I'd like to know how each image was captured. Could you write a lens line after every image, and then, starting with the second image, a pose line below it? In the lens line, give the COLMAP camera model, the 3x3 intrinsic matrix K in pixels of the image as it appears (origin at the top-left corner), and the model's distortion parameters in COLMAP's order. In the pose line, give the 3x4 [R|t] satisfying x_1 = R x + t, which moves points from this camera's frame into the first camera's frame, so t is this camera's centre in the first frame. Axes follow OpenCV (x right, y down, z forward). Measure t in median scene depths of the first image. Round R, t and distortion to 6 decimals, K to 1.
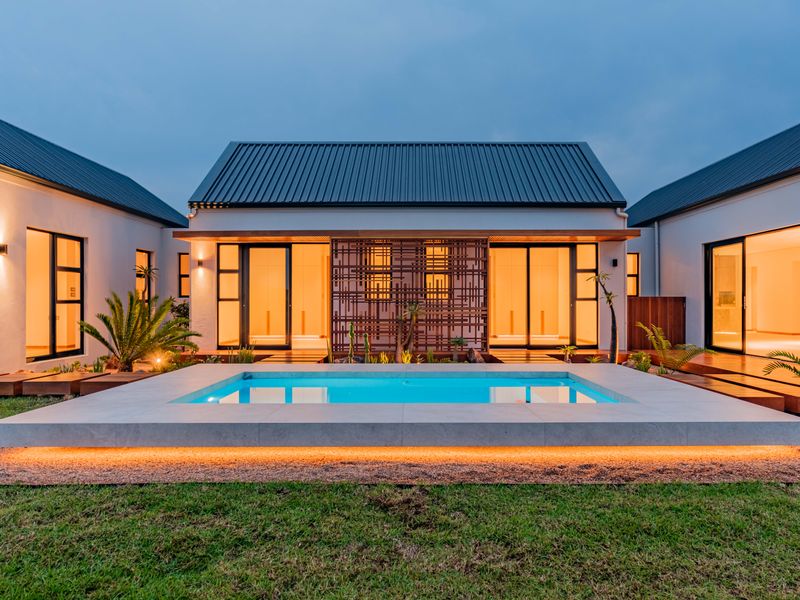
lens RADIAL K [[589.3, 0, 416.5], [0, 589.3, 303.0], [0, 0, 1]] dist [-0.006308, -0.002181]
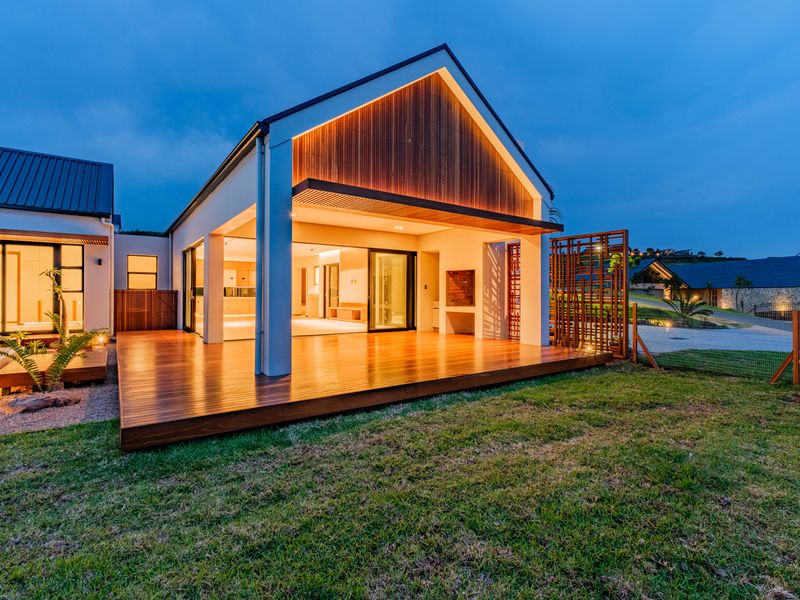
lens RADIAL K [[404.6, 0, 411.7], [0, 404.6, 293.9], [0, 0, 1]] dist [-0.003508, 0.001543]
pose [[0.808398, 0.005092, 0.588614, 0.395637], [-0.004847, 0.999986, -0.001994, -0.002692], [-0.588616, -0.001241, 0.808412, -0.080414]]
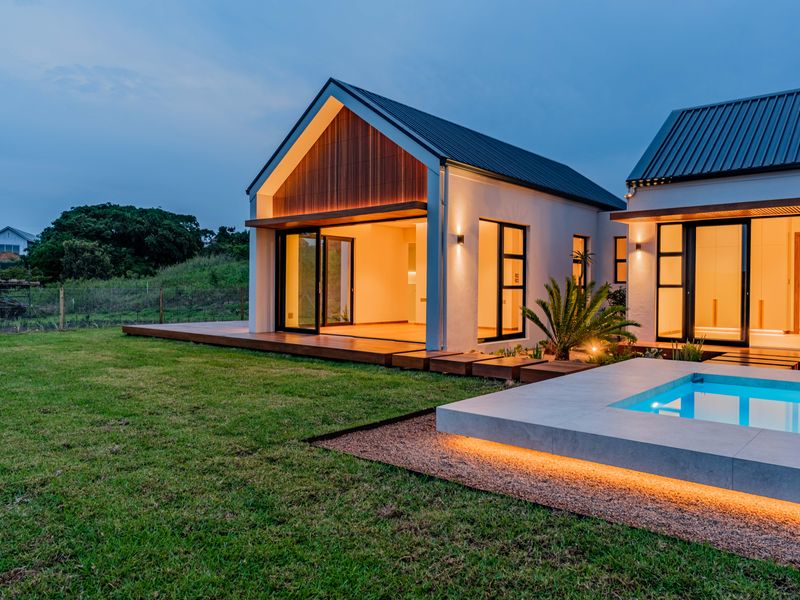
lens RADIAL K [[589.3, 0, 414.8], [0, 589.3, 290.5], [0, 0, 1]] dist [-0.006308, -0.002181]
pose [[0.761677, 0.010711, -0.647869, -0.039293], [-0.008601, 0.999942, 0.006419, -0.001412], [0.647900, 0.000683, 0.761725, 0.077155]]
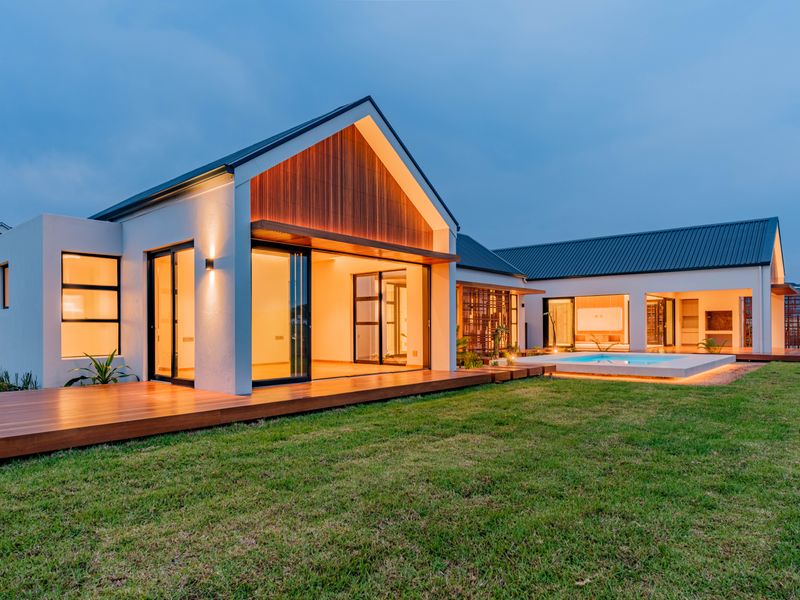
lens RADIAL K [[516.6, 0, 401.4], [0, 516.6, 329.0], [0, 0, 1]] dist [-0.005791, 0.001989]
pose [[0.653017, -0.004005, 0.757332, -1.345563], [0.002514, 0.999992, 0.003121, 0.005907], [-0.757339, -0.000134, 0.653022, 0.185883]]
